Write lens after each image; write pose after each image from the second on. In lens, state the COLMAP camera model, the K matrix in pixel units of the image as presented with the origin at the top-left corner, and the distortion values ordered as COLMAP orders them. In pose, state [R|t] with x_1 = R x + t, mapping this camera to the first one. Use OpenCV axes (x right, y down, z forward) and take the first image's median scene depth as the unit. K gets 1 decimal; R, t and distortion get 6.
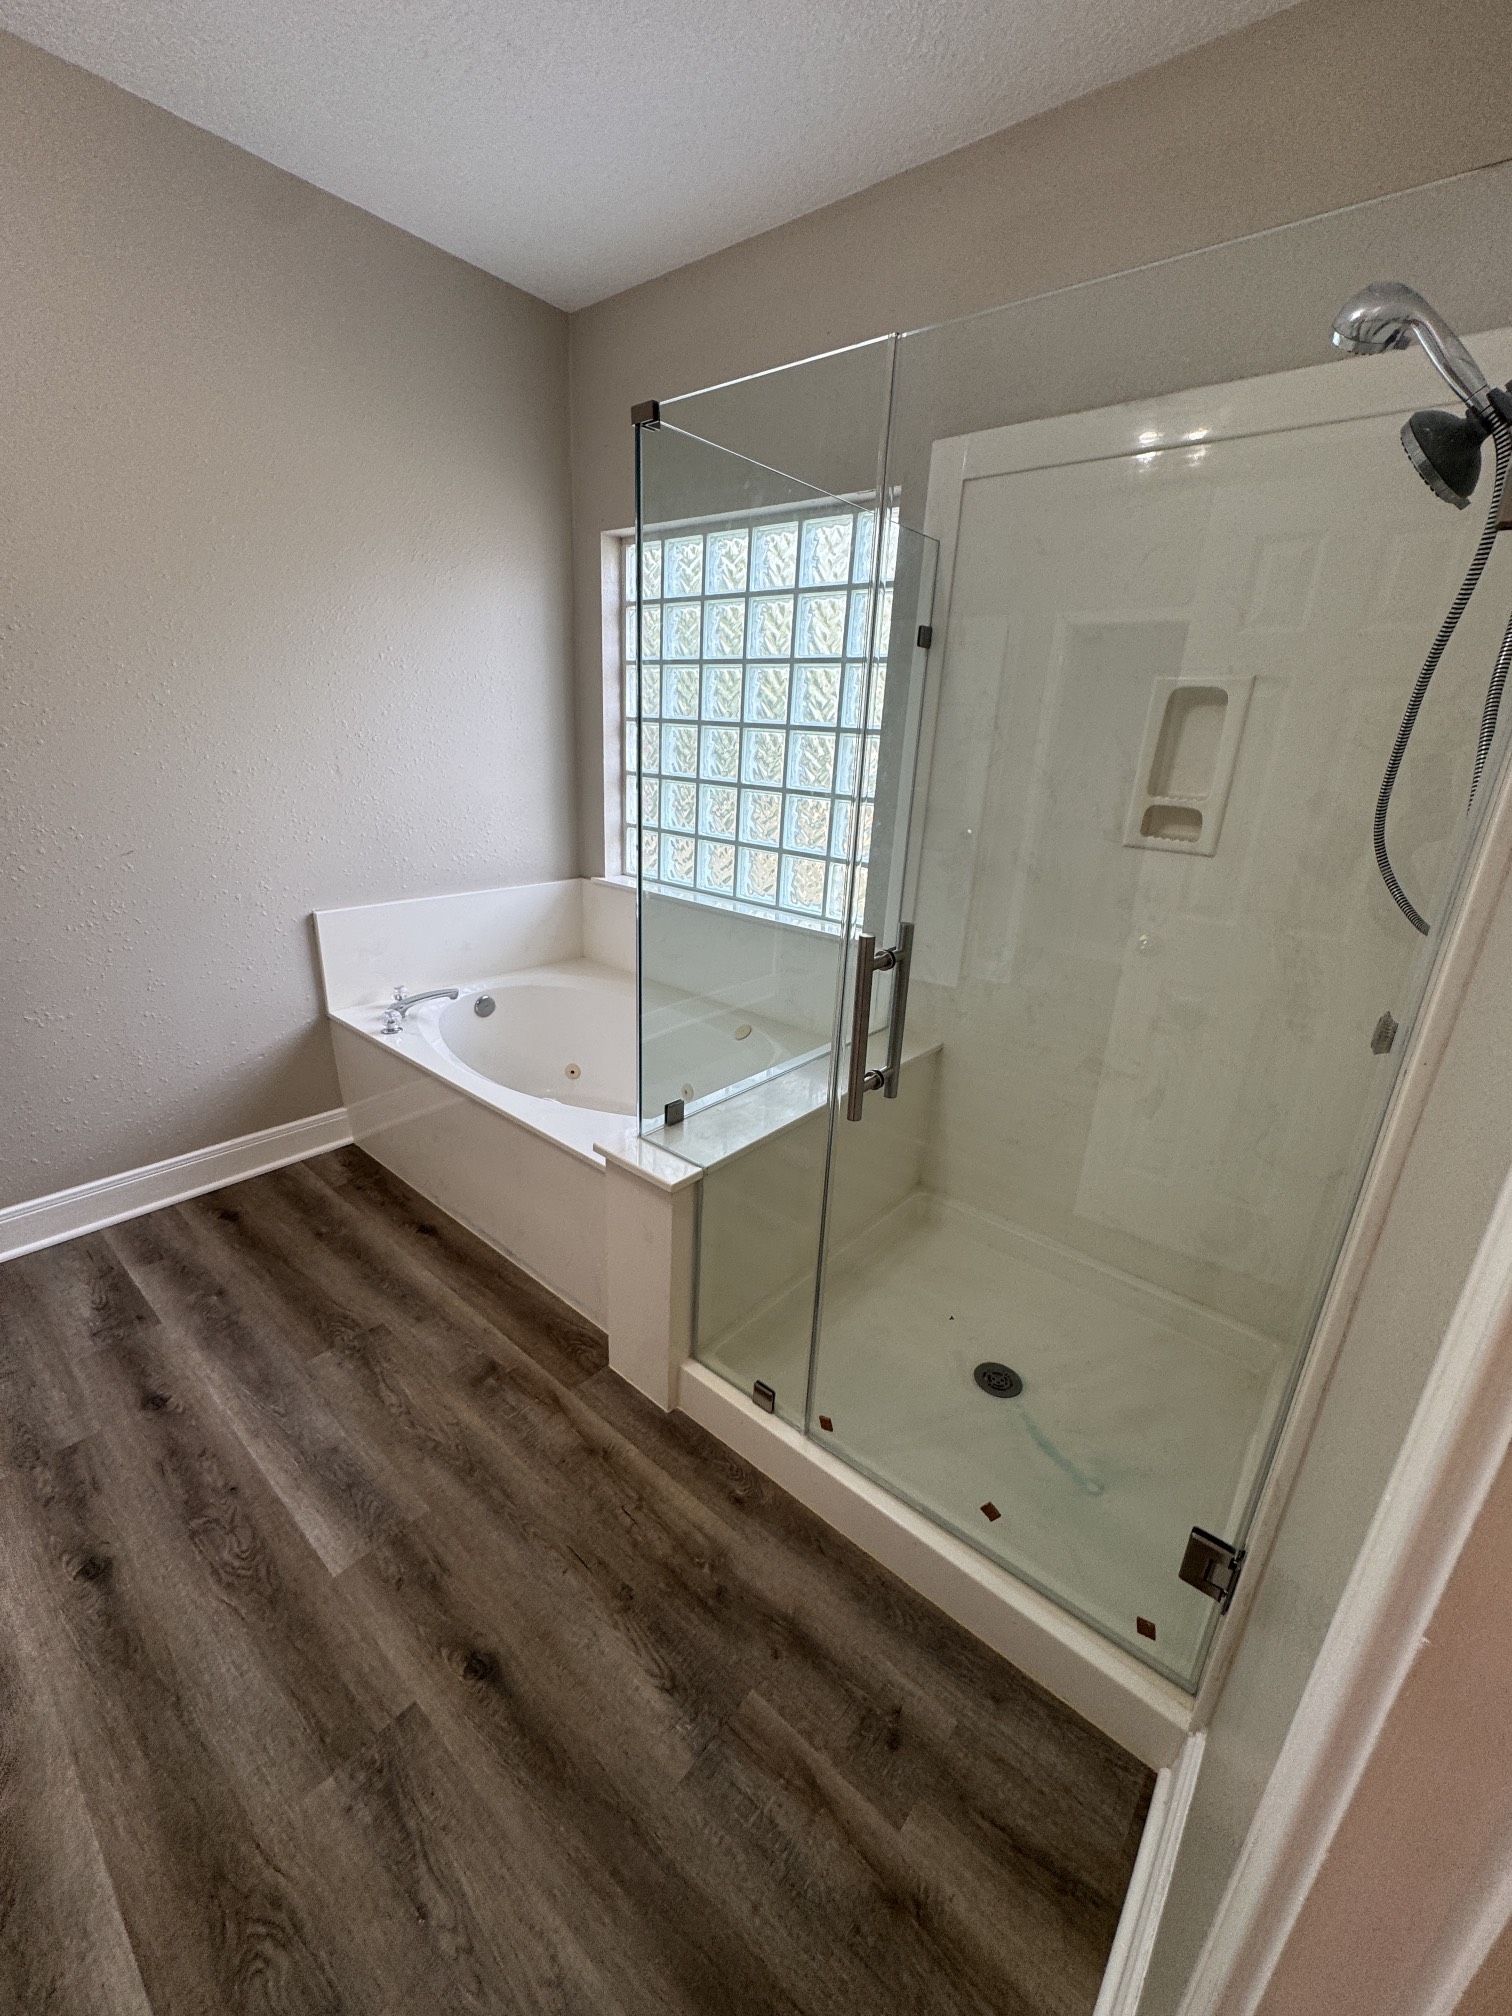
lens RADIAL K [[803.4, 0, 752.3], [0, 803.4, 1005.5], [0, 0, 1]] dist [-0.001983, 0.000311]
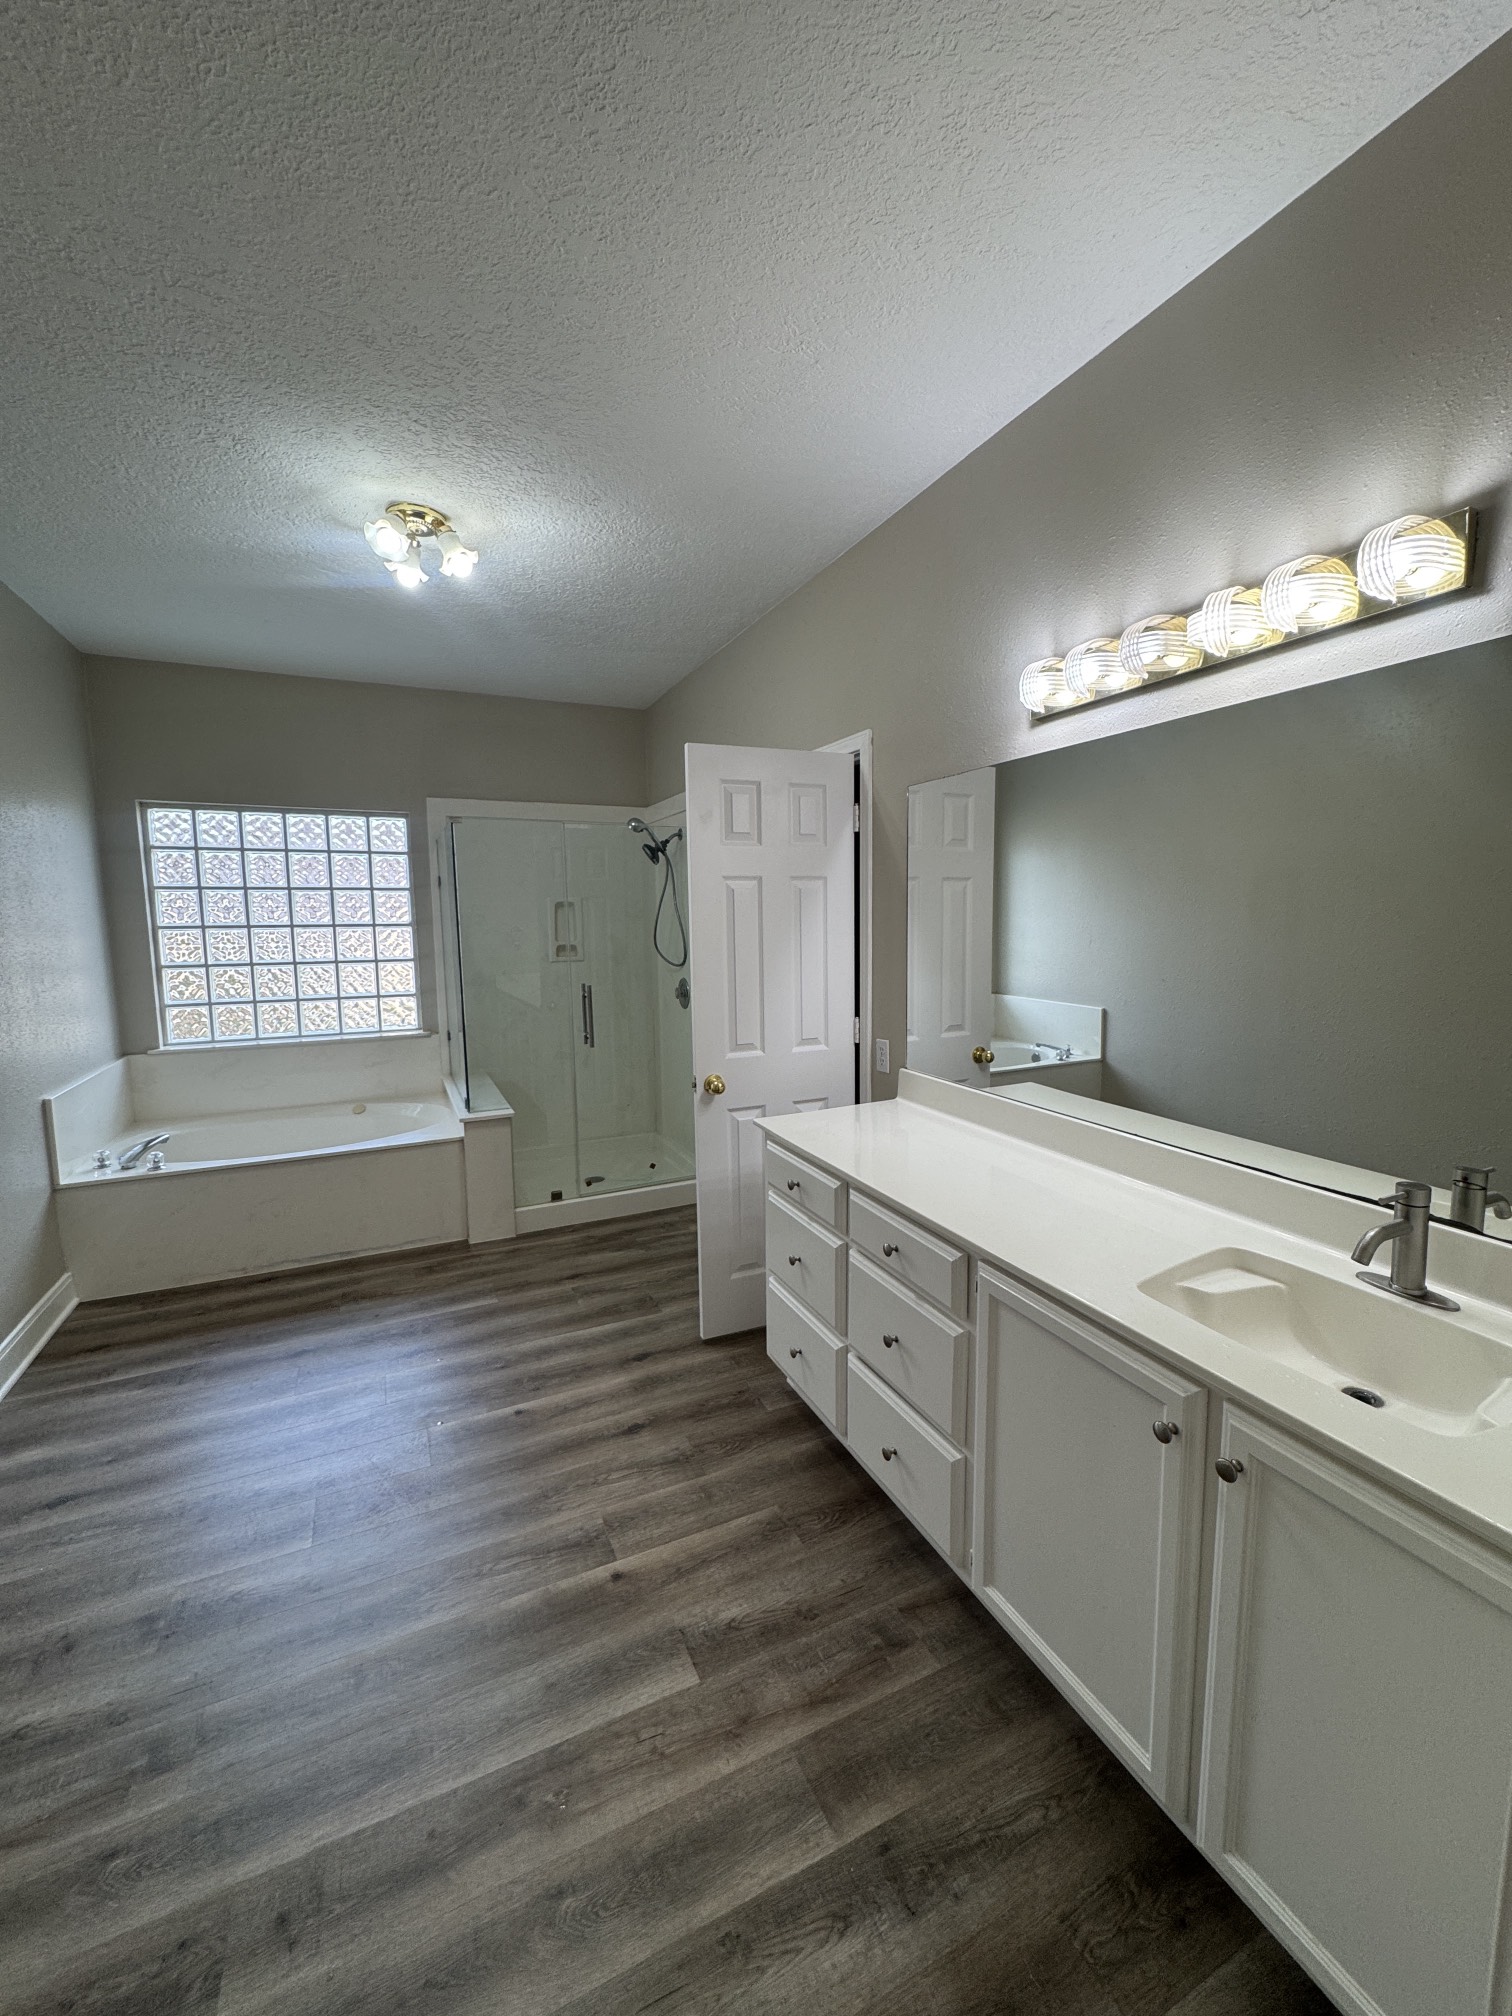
lens RADIAL K [[803.4, 0, 757.8], [0, 803.4, 1007.2], [0, 0, 1]] dist [-0.001983, 0.000311]
pose [[0.411903, -0.149011, 0.898961, -1.738857], [0.328749, 0.944399, 0.005910, 0.145333], [-0.849859, 0.293099, 0.437988, -0.669762]]
